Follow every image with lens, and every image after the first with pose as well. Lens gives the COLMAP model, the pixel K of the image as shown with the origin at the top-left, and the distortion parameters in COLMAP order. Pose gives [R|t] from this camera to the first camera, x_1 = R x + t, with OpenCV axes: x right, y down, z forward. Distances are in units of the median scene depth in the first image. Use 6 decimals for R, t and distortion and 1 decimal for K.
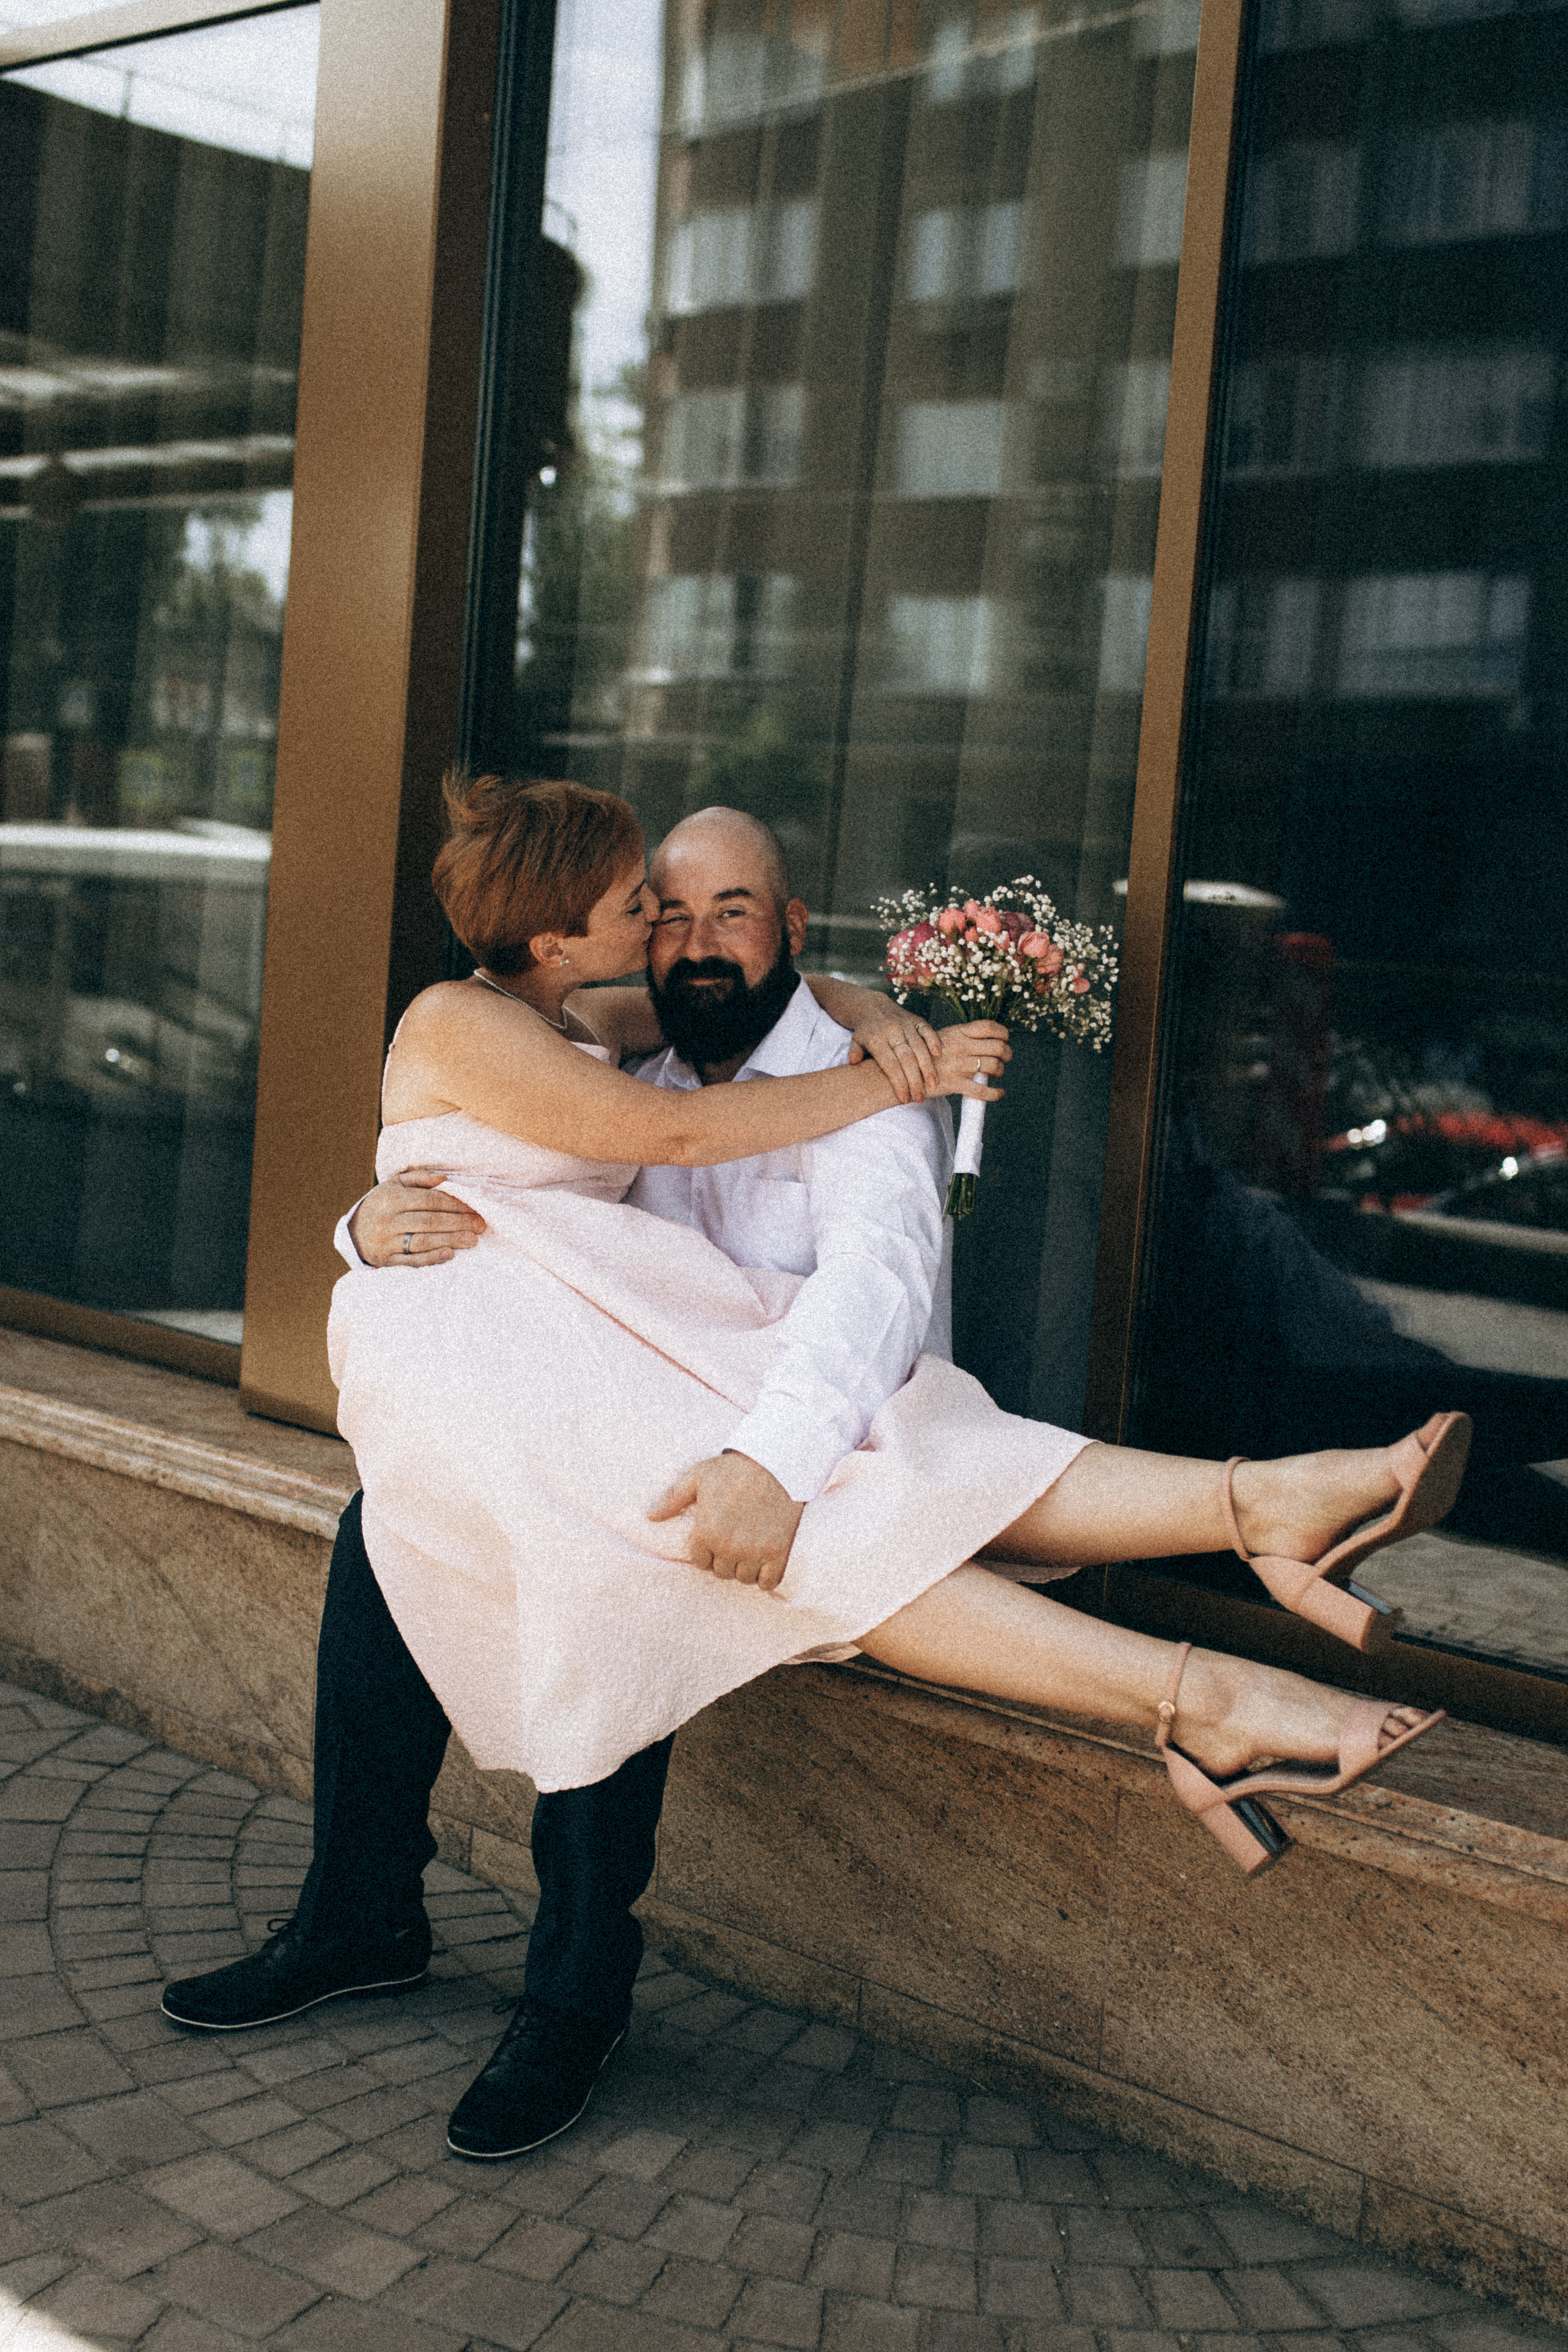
lens RADIAL K [[2968.4, 0, 680.4], [0, 2968.4, 1070.1], [0, 0, 1]] dist [-0.003679, 0.004215]
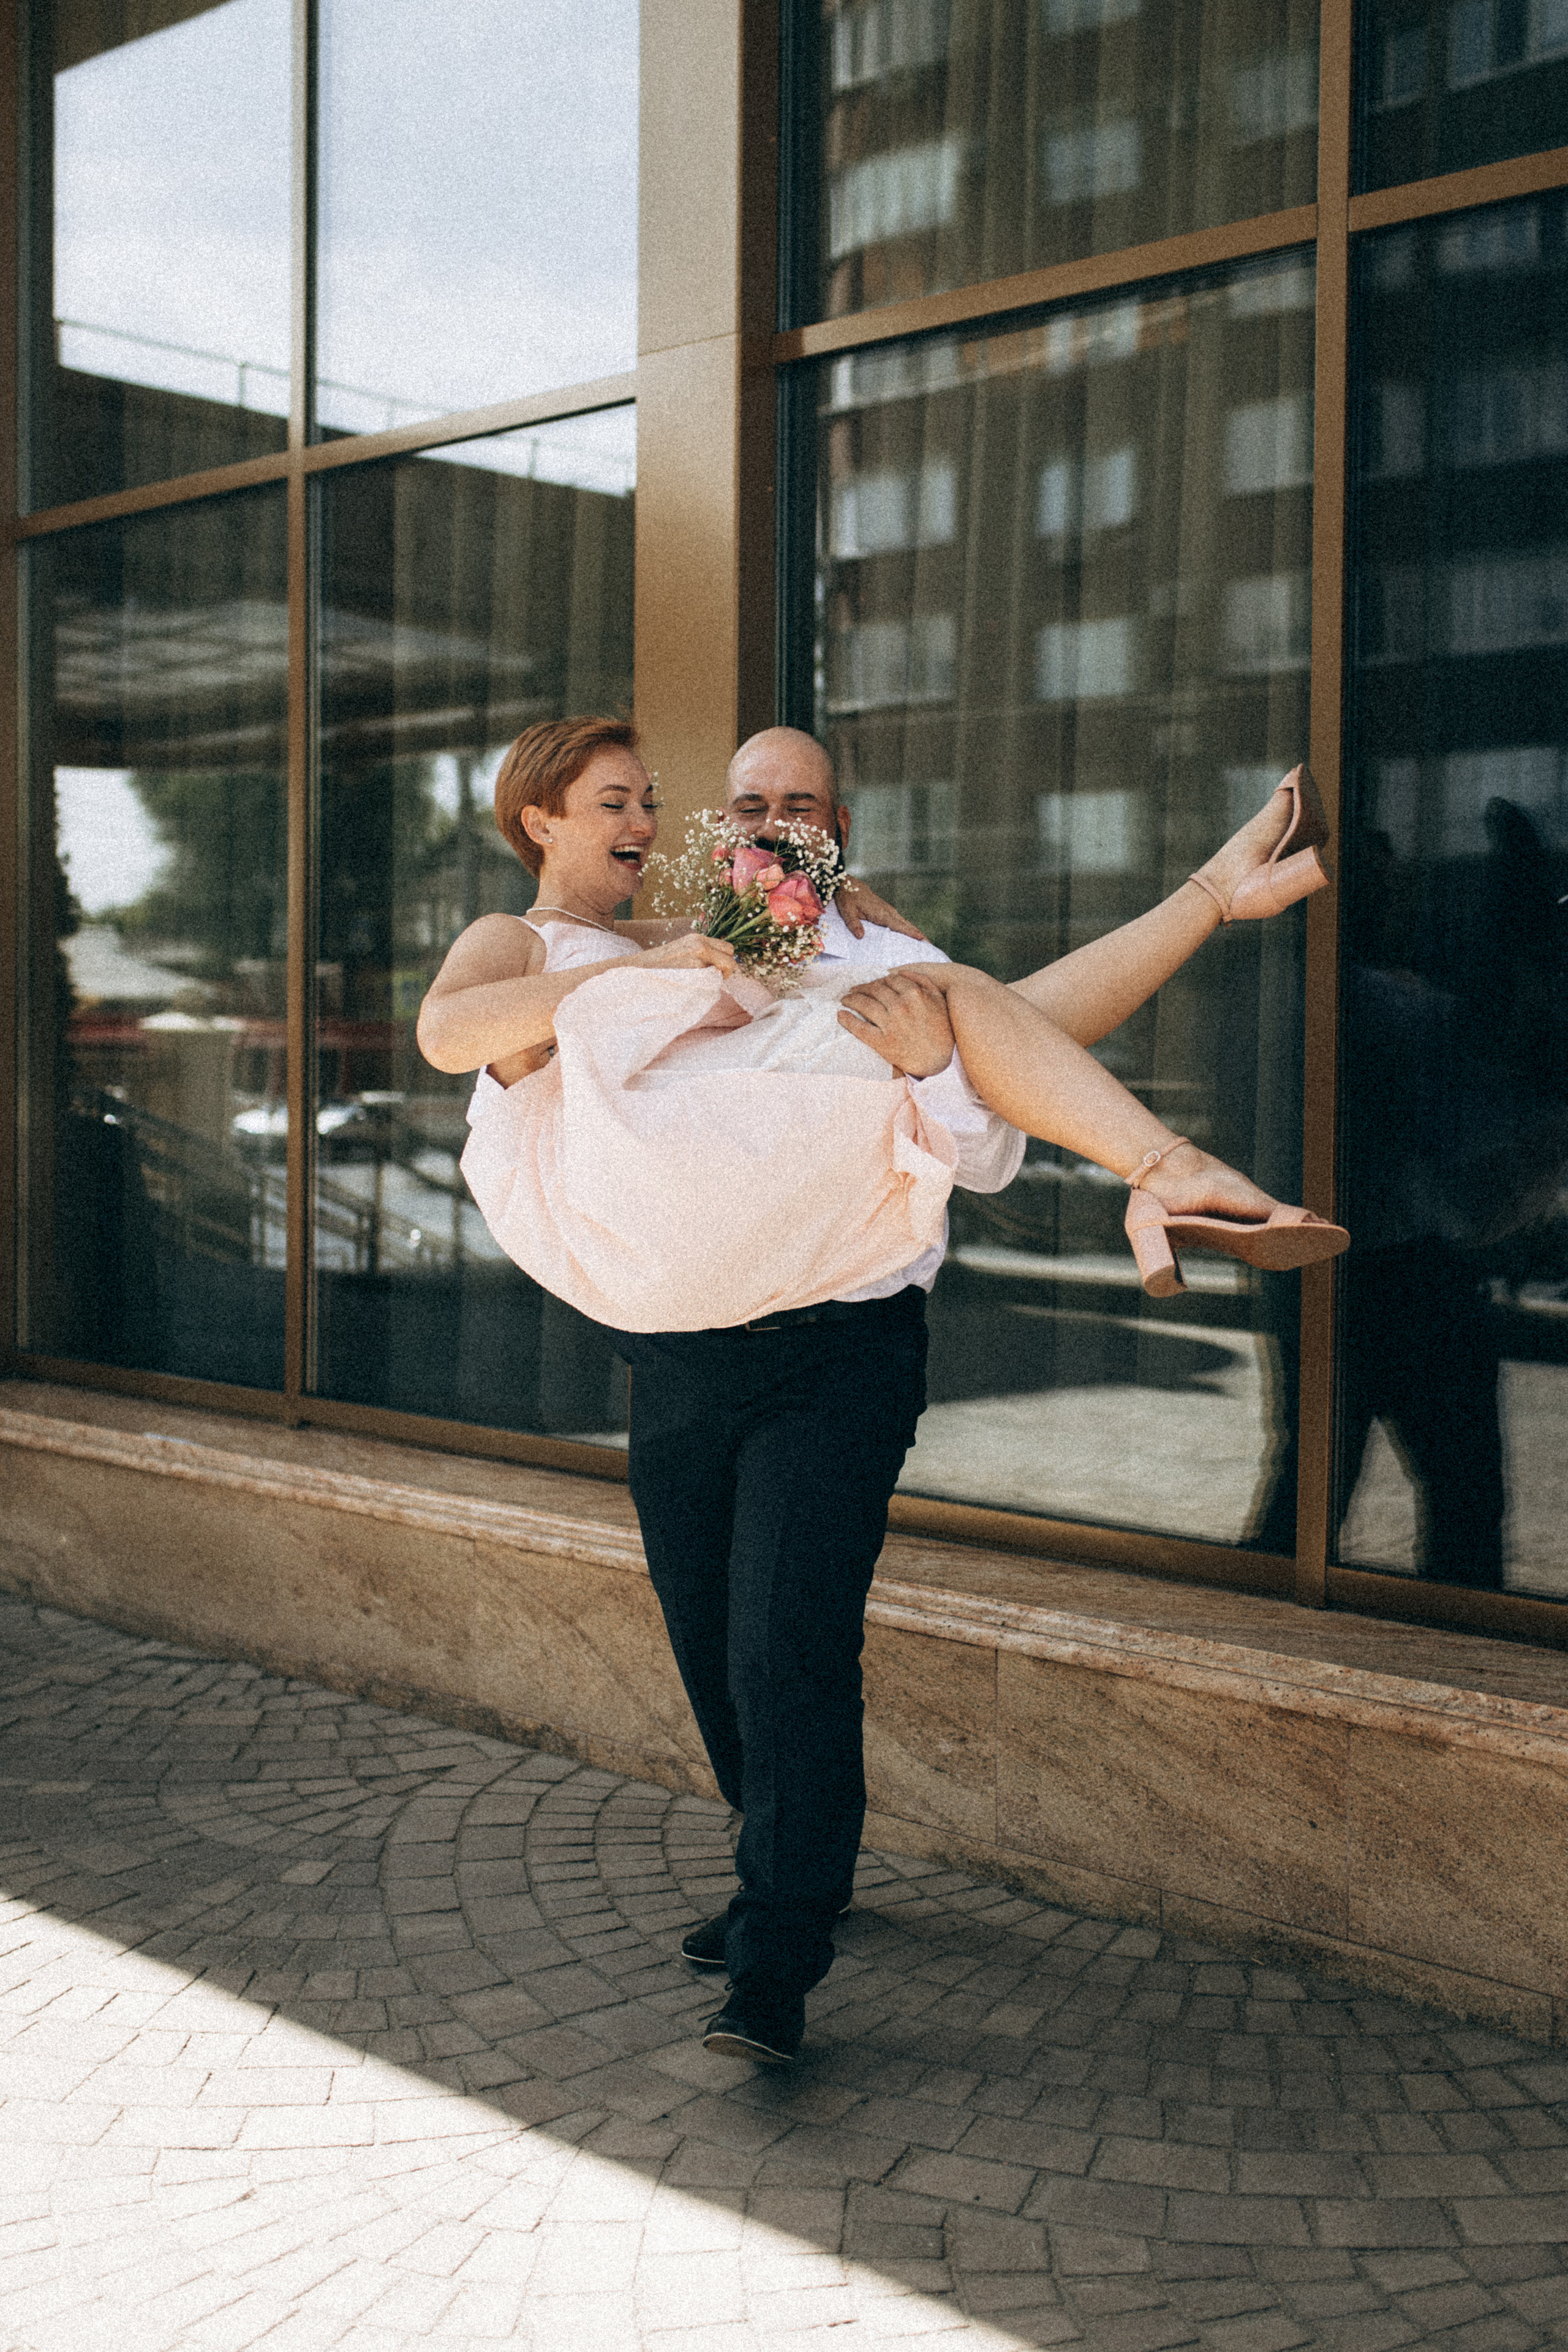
lens RADIAL K [[2582.1, 0, 921.9], [0, 2582.1, 1084.1], [0, 0, 1]] dist [-0.002812, 0.010571]
pose [[0.998059, -0.060633, 0.014227, -0.042267], [0.061280, 0.996838, -0.050587, 0.001838], [-0.011115, 0.051361, 0.998618, -0.170027]]
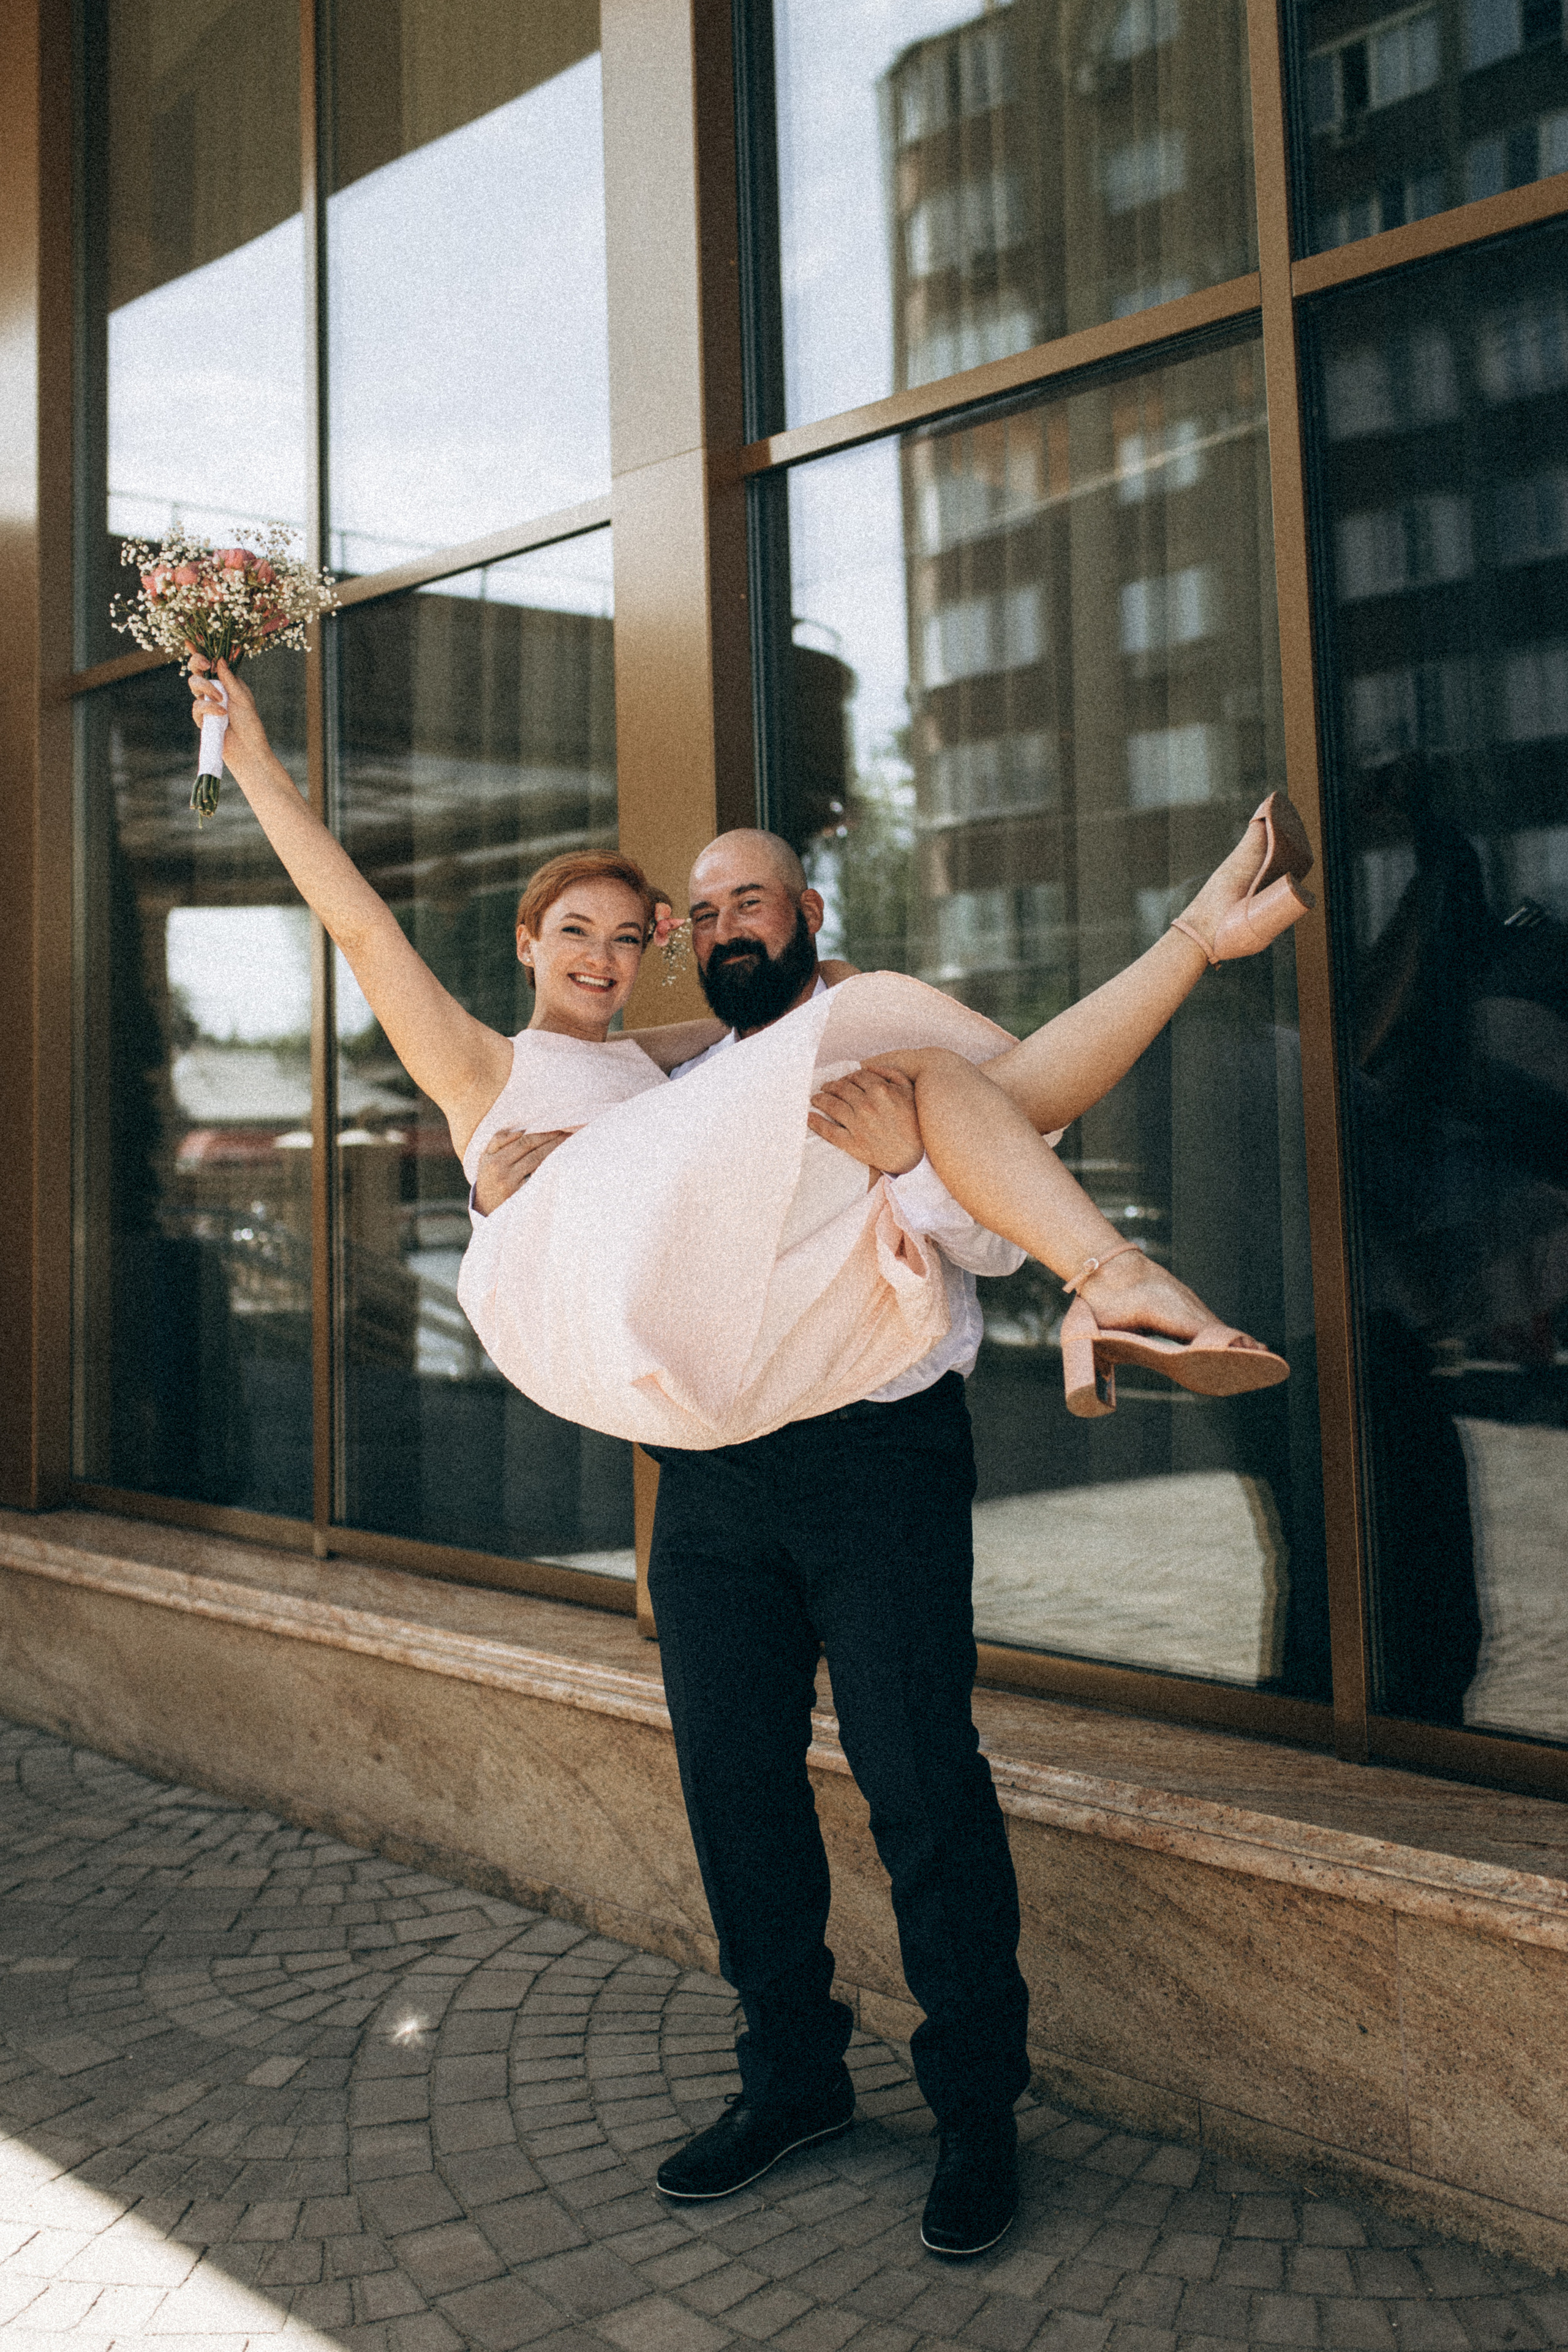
lens RADIAL K [[2449.4, 0, 768.0], [0, 2449.4, 851.5], [0, 0, 1]] dist [-0.008500, 0.011046]
pose [[0.991381, -0.107788, -0.074470, 0.018966], [0.092142, 0.977735, -0.188532, -0.007794], [0.093134, 0.180045, 0.979239, -0.045097]]
